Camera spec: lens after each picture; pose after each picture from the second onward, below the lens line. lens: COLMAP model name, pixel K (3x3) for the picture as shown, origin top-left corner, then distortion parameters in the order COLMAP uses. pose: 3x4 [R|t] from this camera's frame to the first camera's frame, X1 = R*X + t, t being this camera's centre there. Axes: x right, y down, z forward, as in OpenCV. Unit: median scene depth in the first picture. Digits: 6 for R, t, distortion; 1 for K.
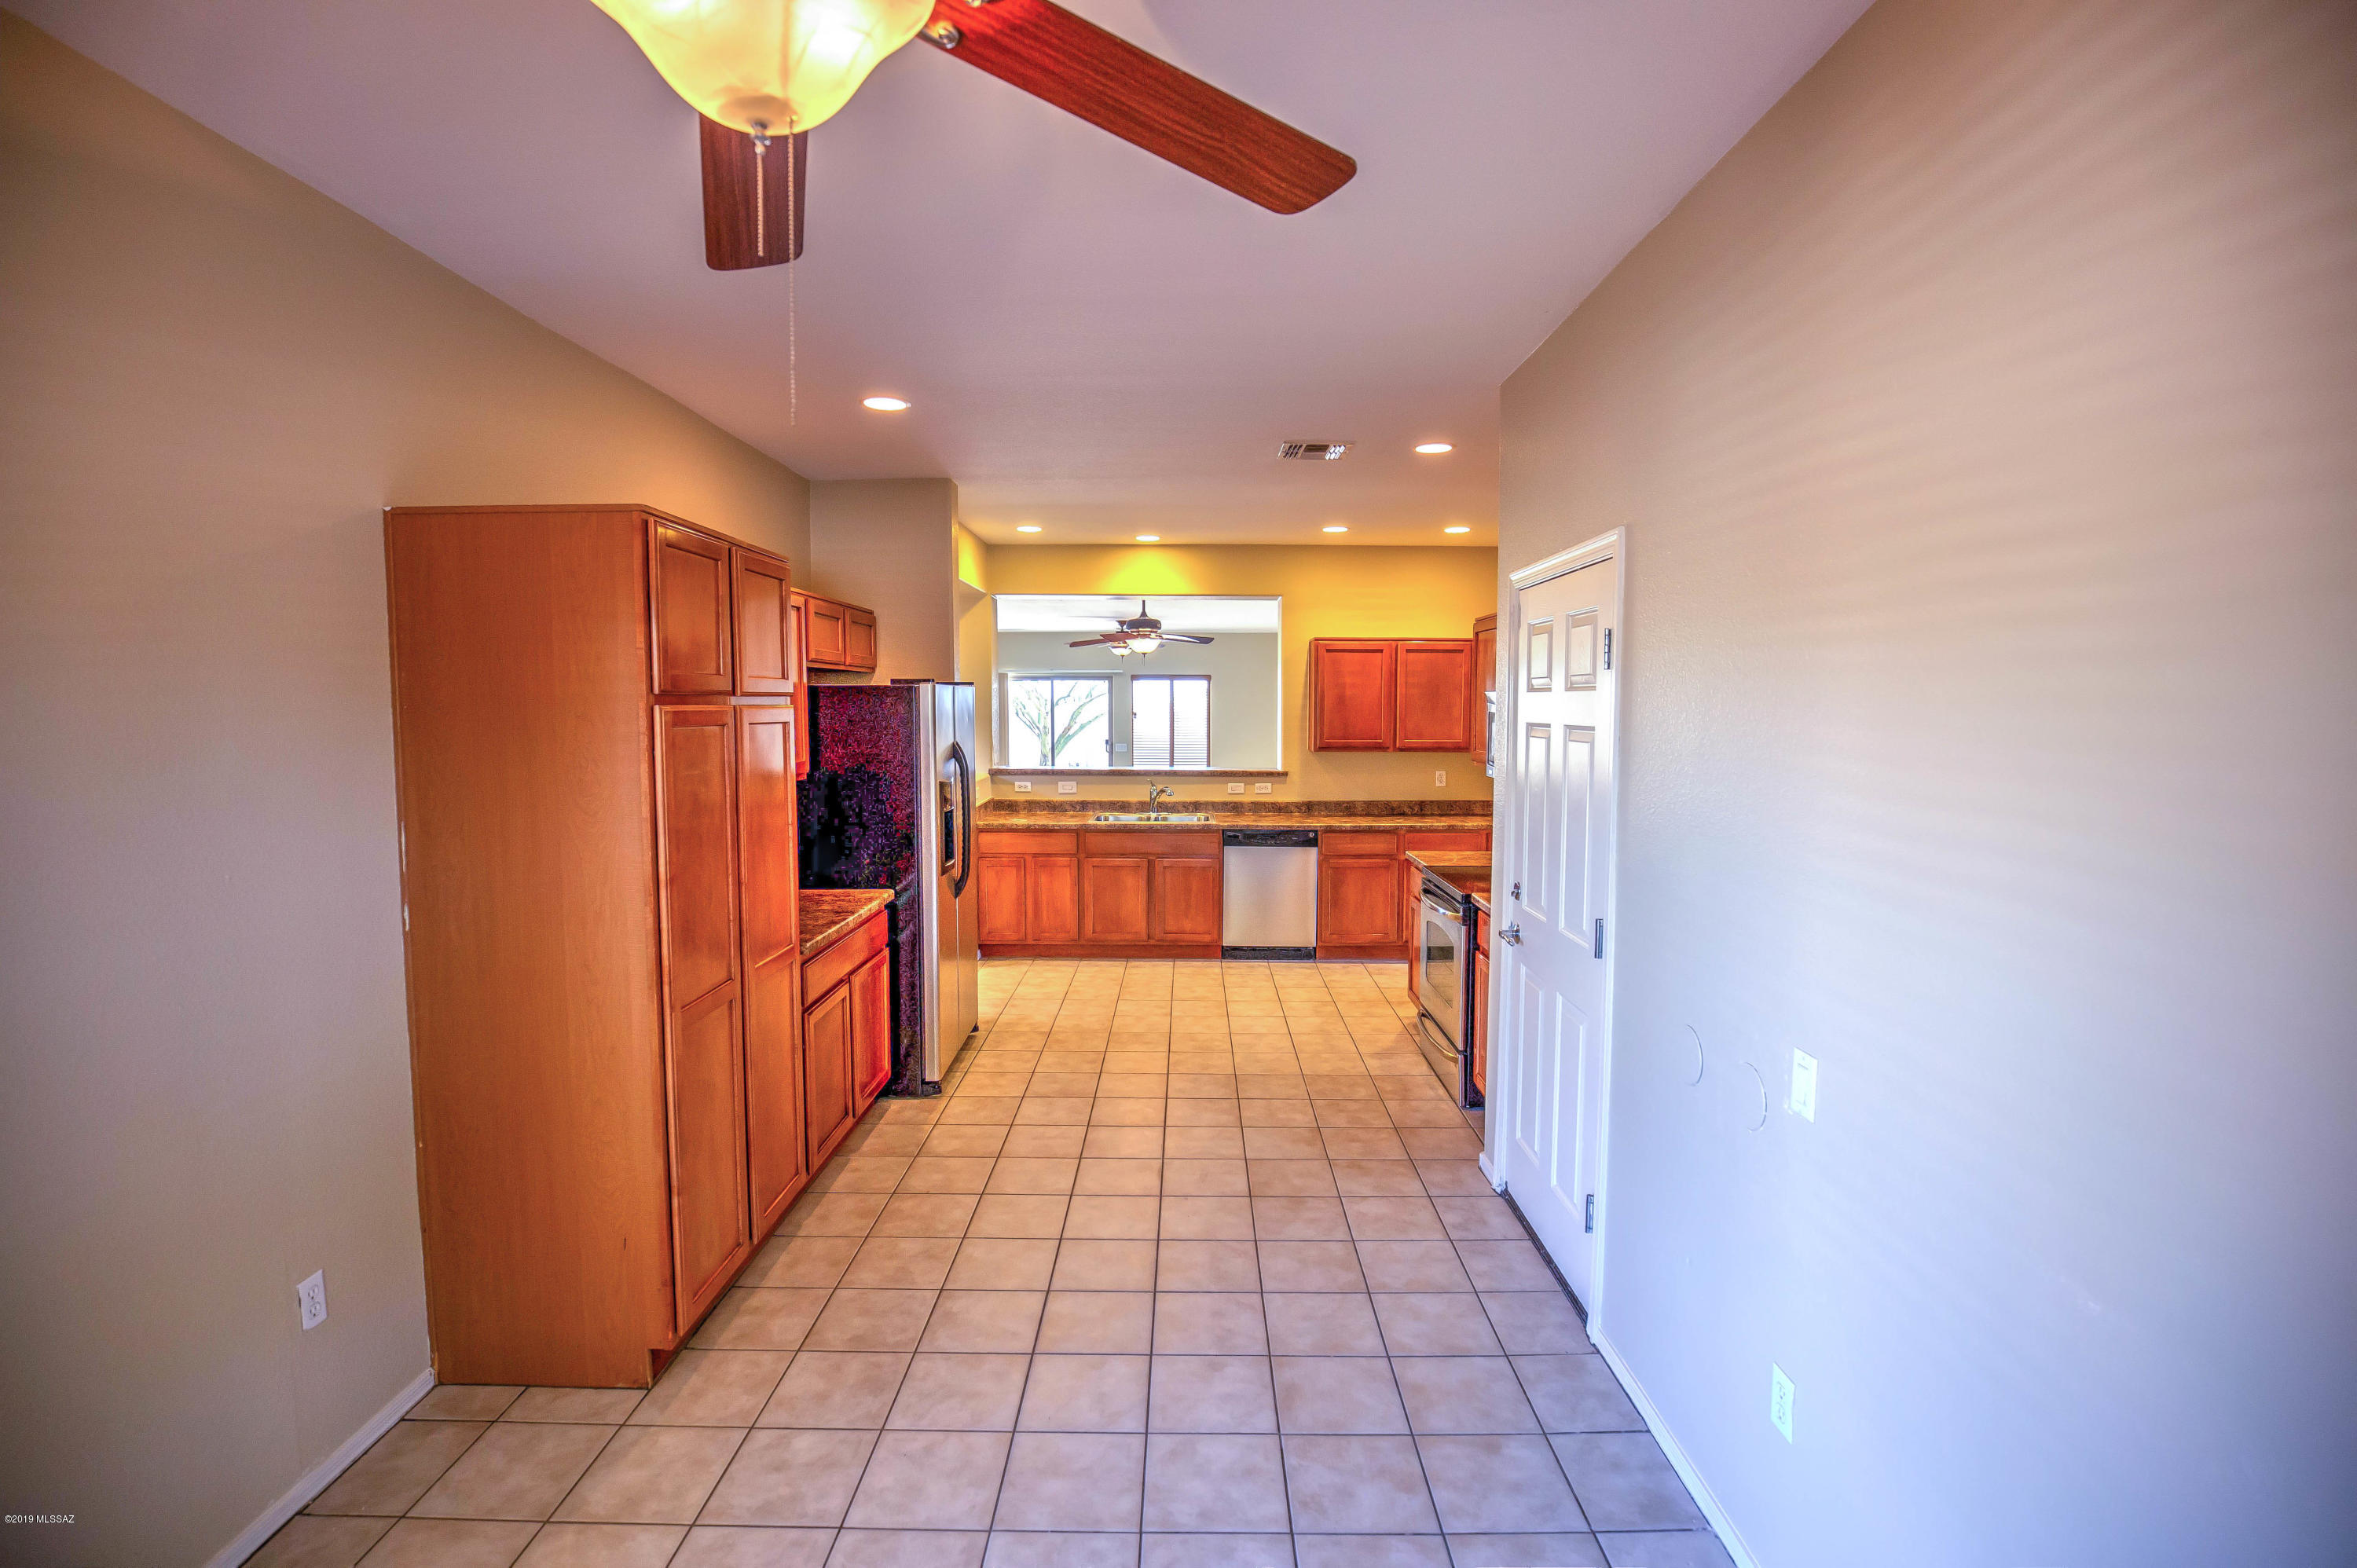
lens RADIAL K [[1086.9, 0, 1177.8], [0, 1086.9, 781.1], [0, 0, 1]] dist [-0.035122, 0.006733]
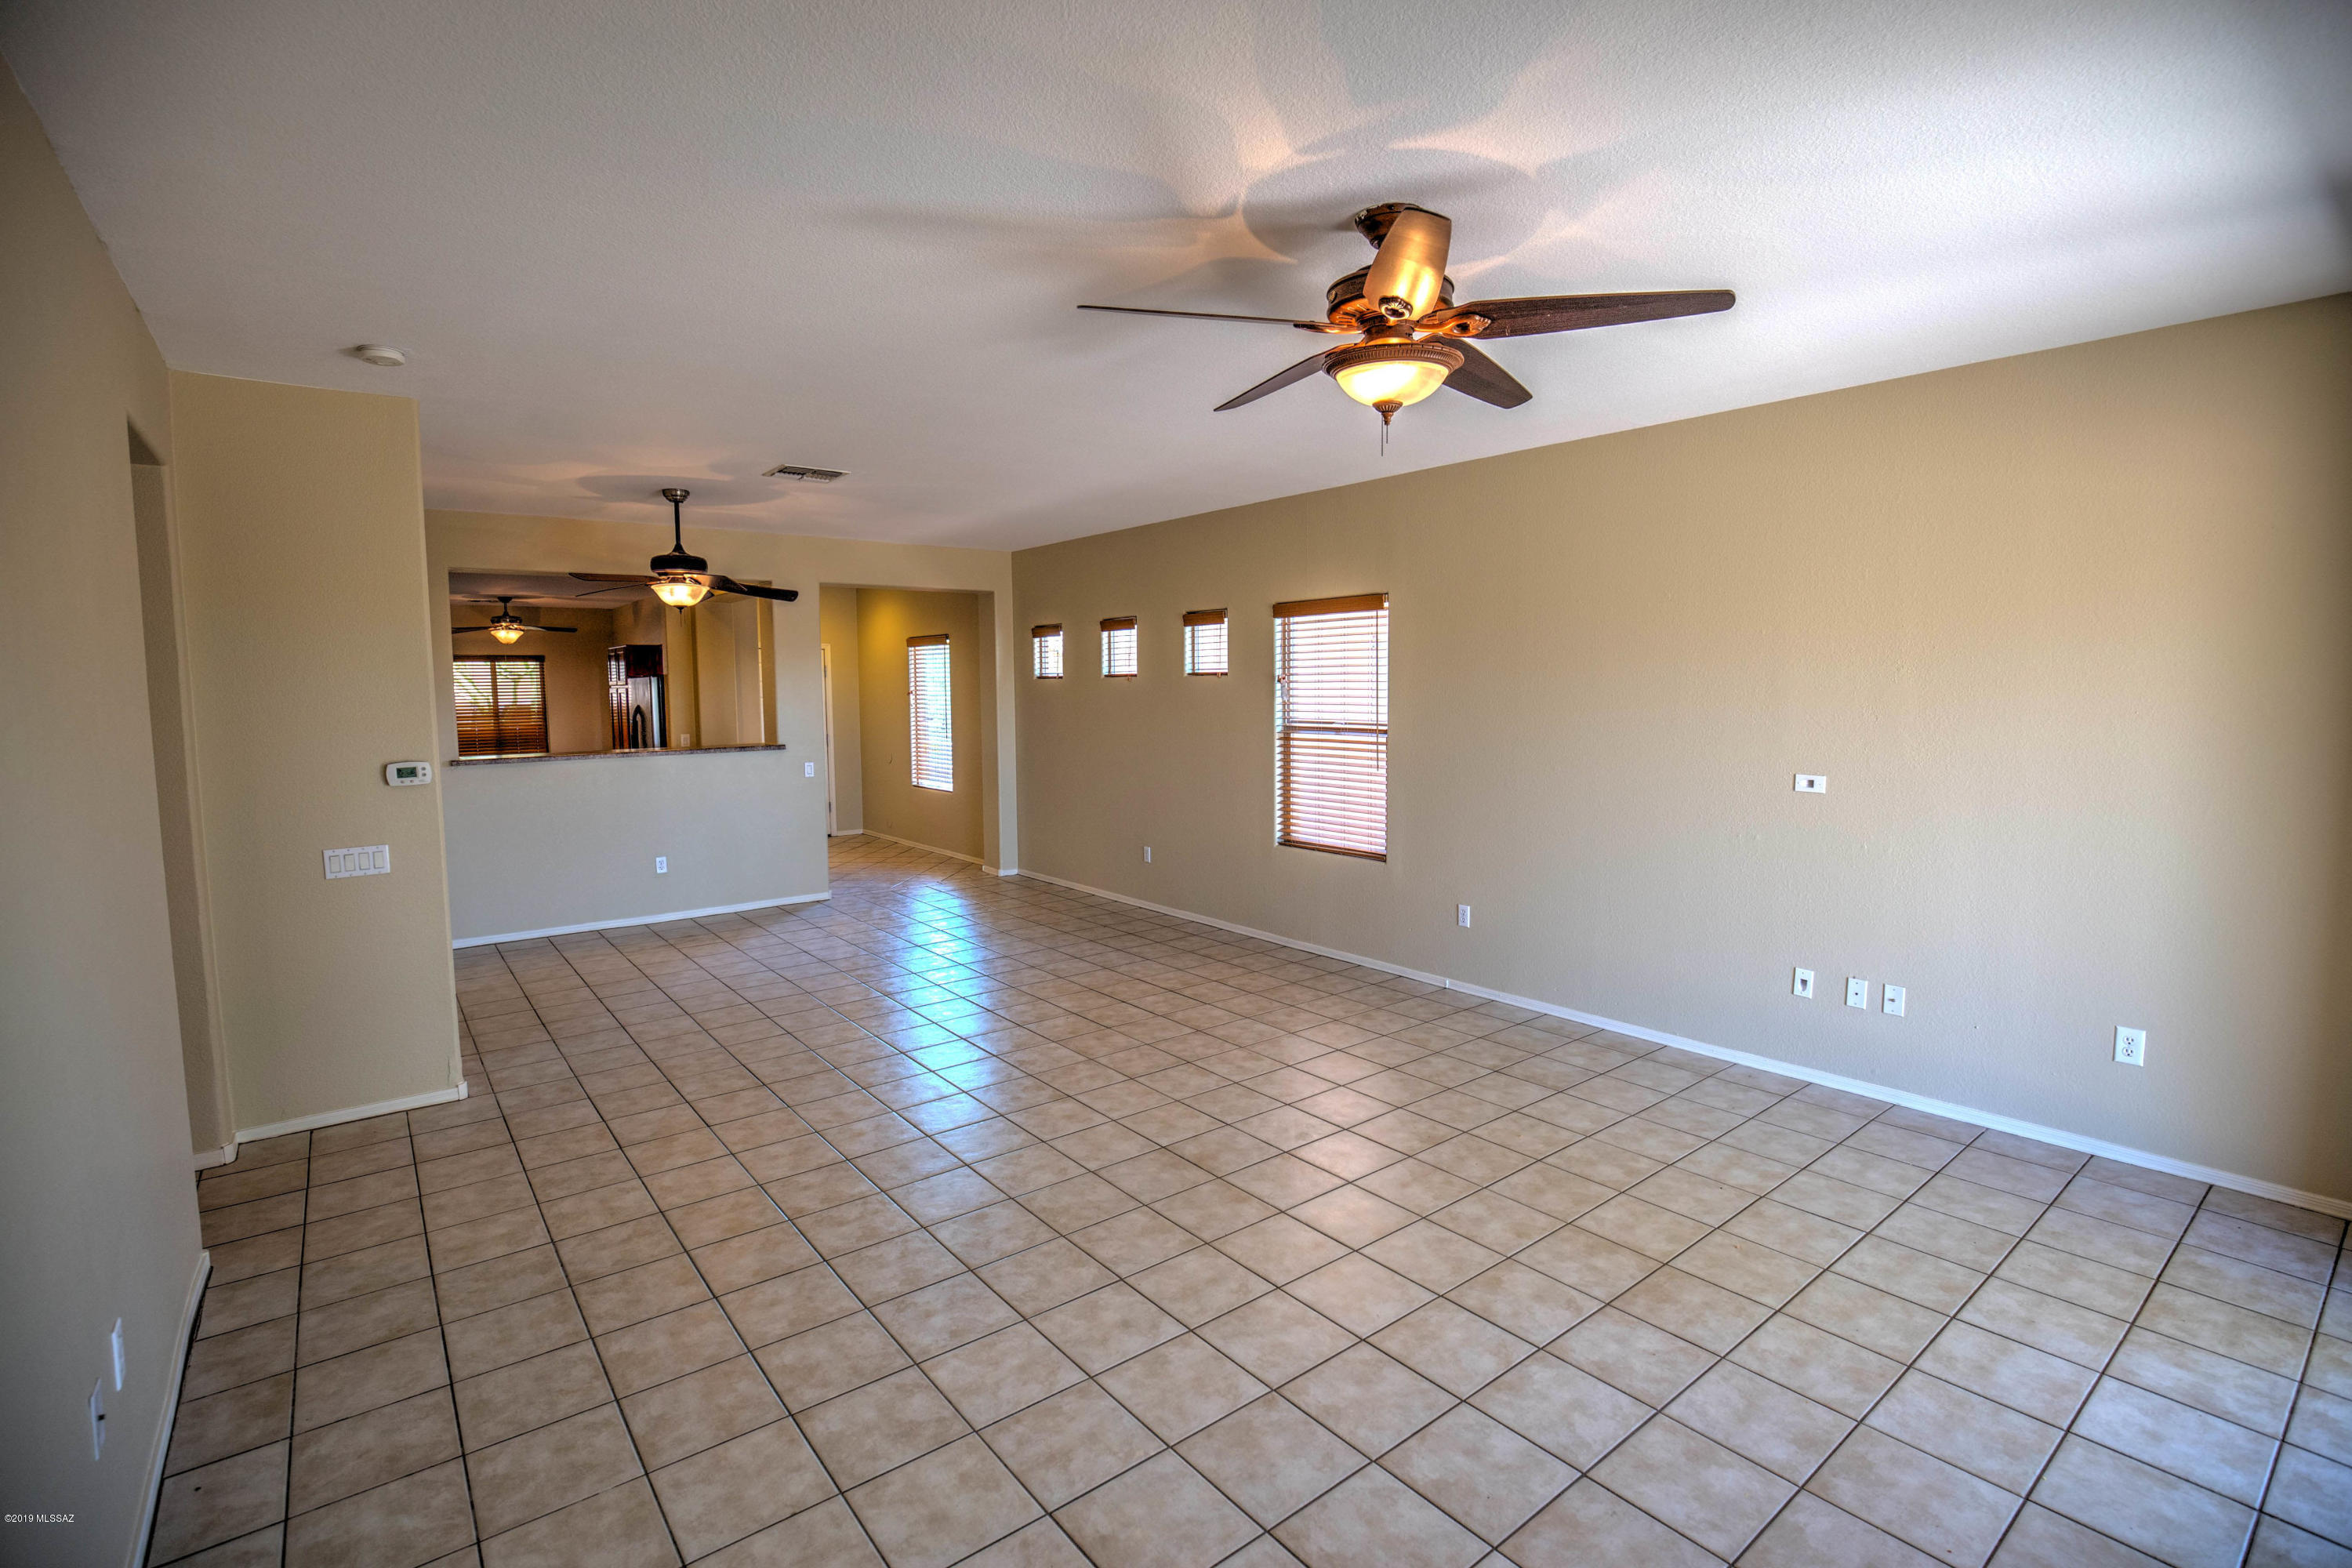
lens RADIAL K [[1084.6, 0, 1175.3], [0, 1084.6, 781.2], [0, 0, 1]] dist [-0.035122, 0.006733]
pose [[-0.781530, 0.061722, -0.620806, 0.294524], [-0.035080, 0.989172, 0.142507, -0.229499], [0.622880, 0.133151, -0.770903, 3.375925]]
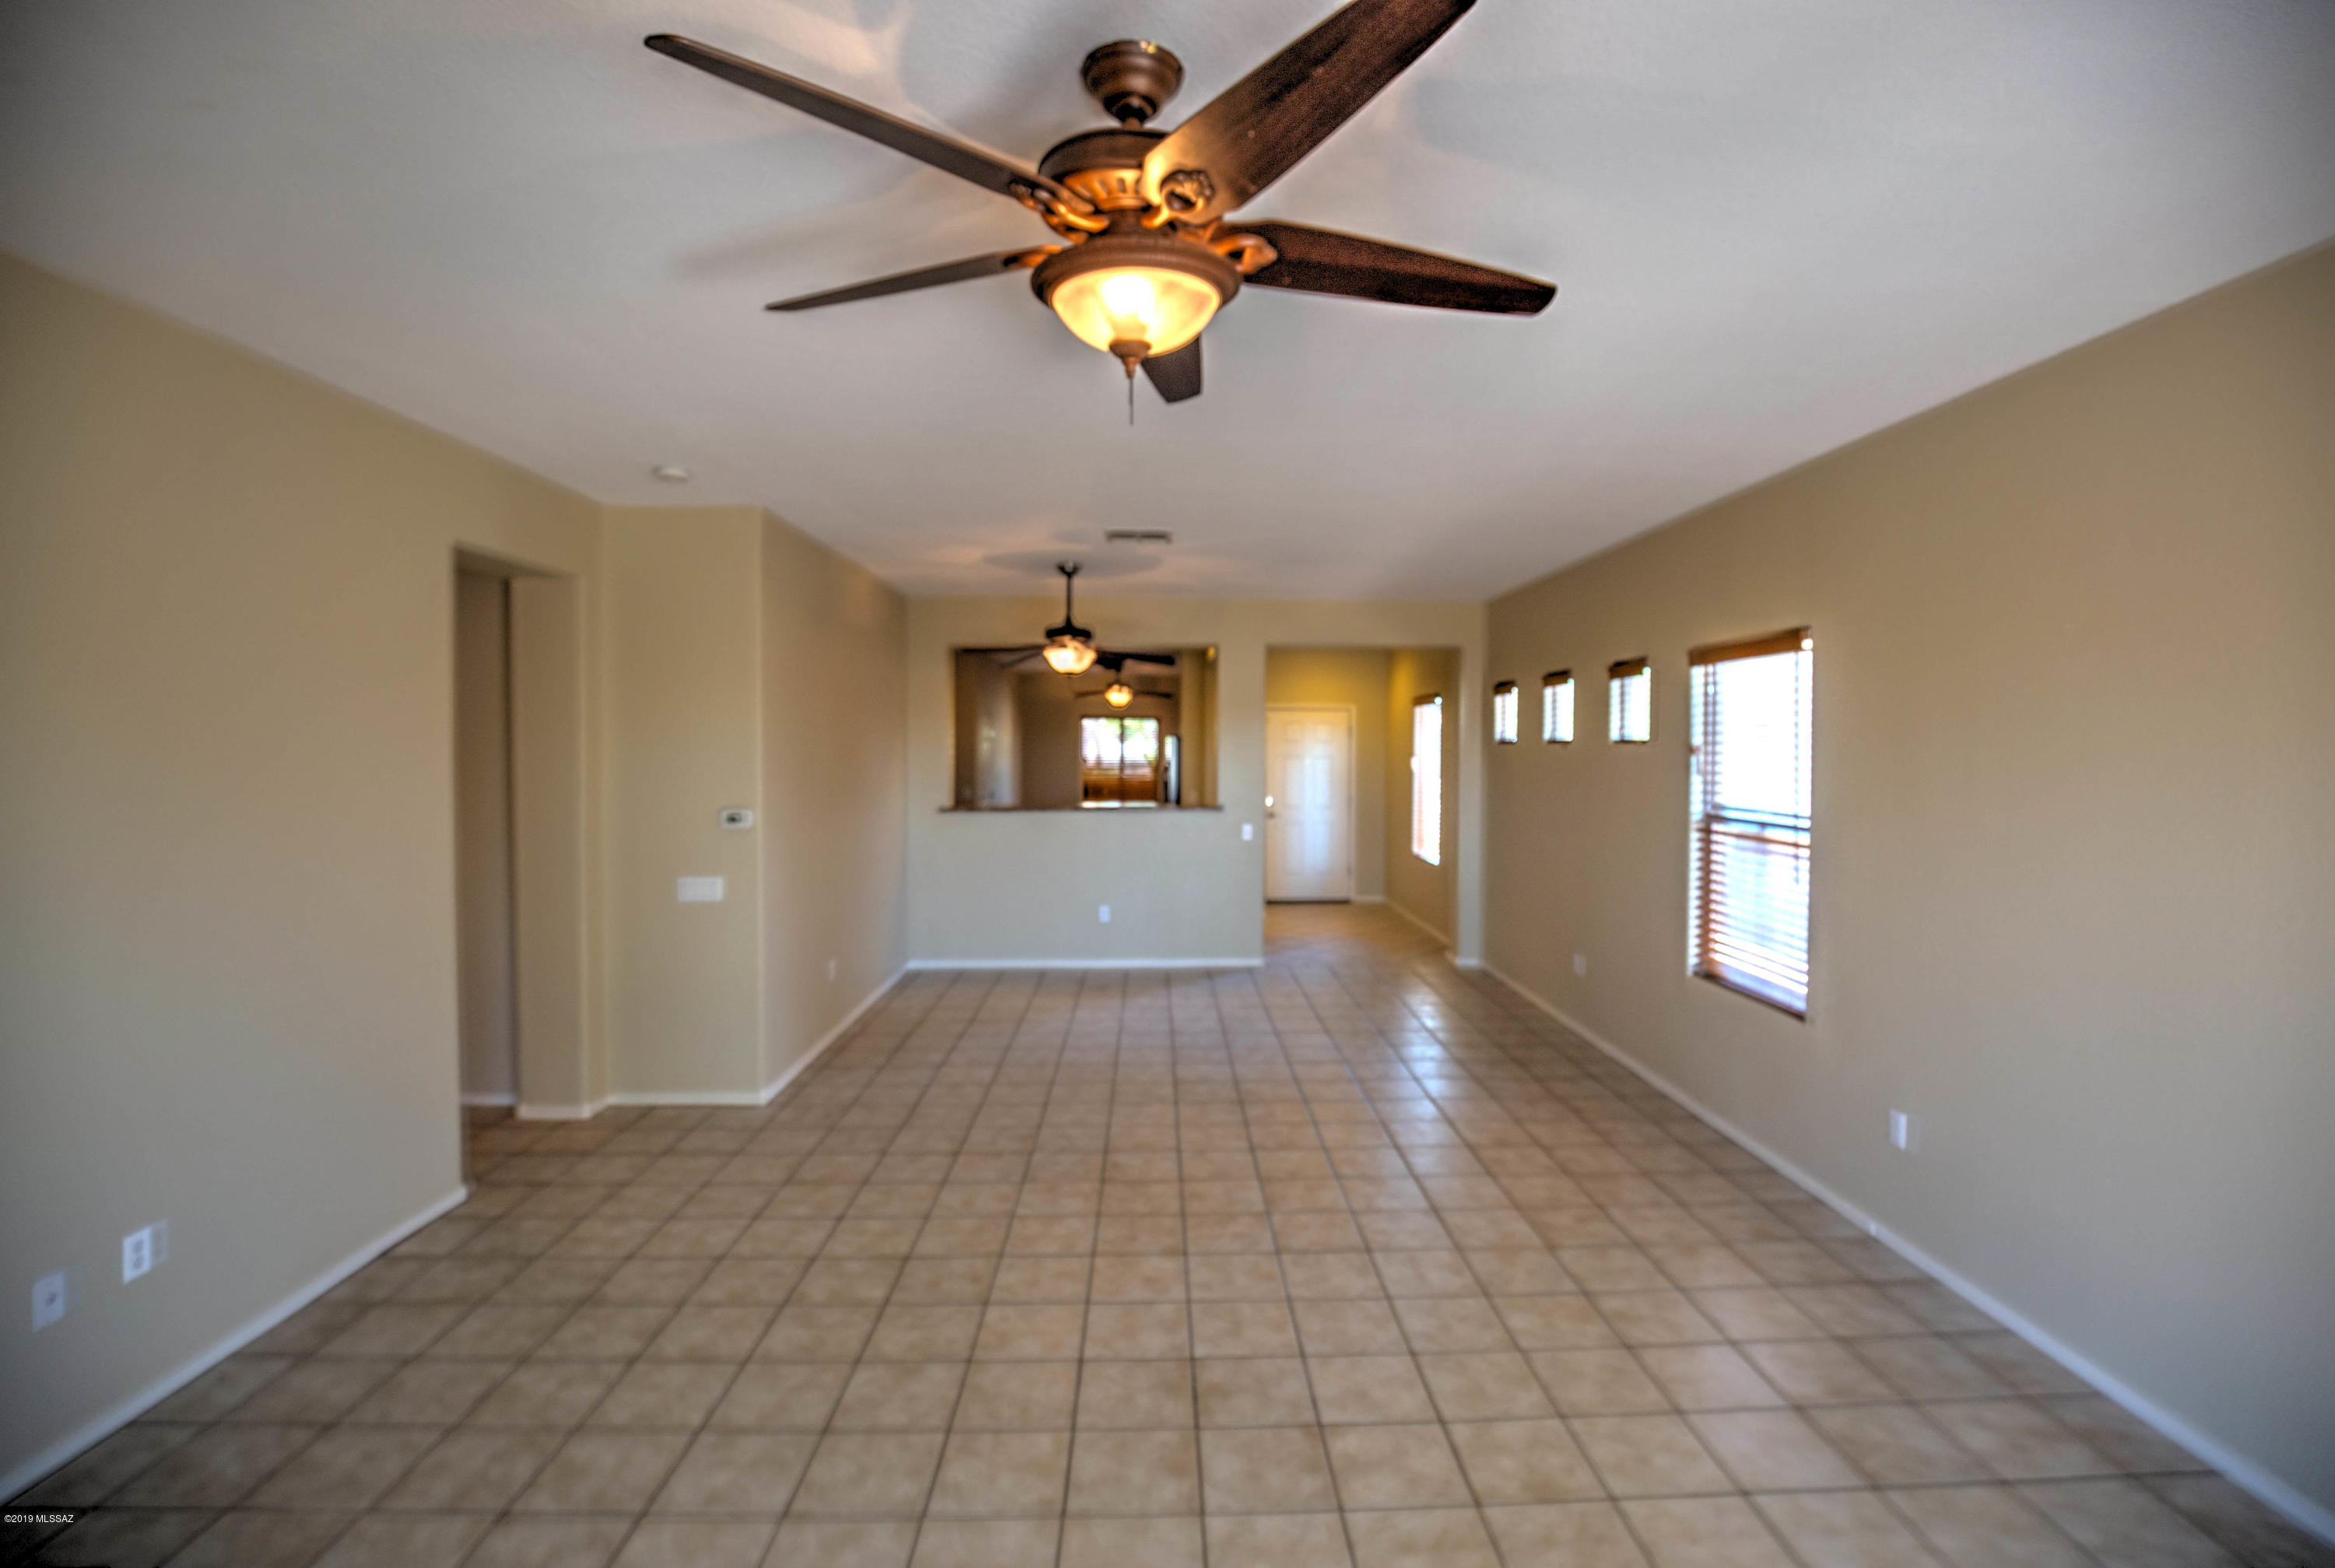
lens RADIAL K [[1088.7, 0, 1177.5], [0, 1088.7, 776.1], [0, 0, 1]] dist [-0.030813, 0.000209]
pose [[-0.999501, -0.000482, -0.031596, -0.157479], [-0.003588, 0.995148, 0.098319, -0.238970], [0.031395, 0.098383, -0.994653, 3.370896]]
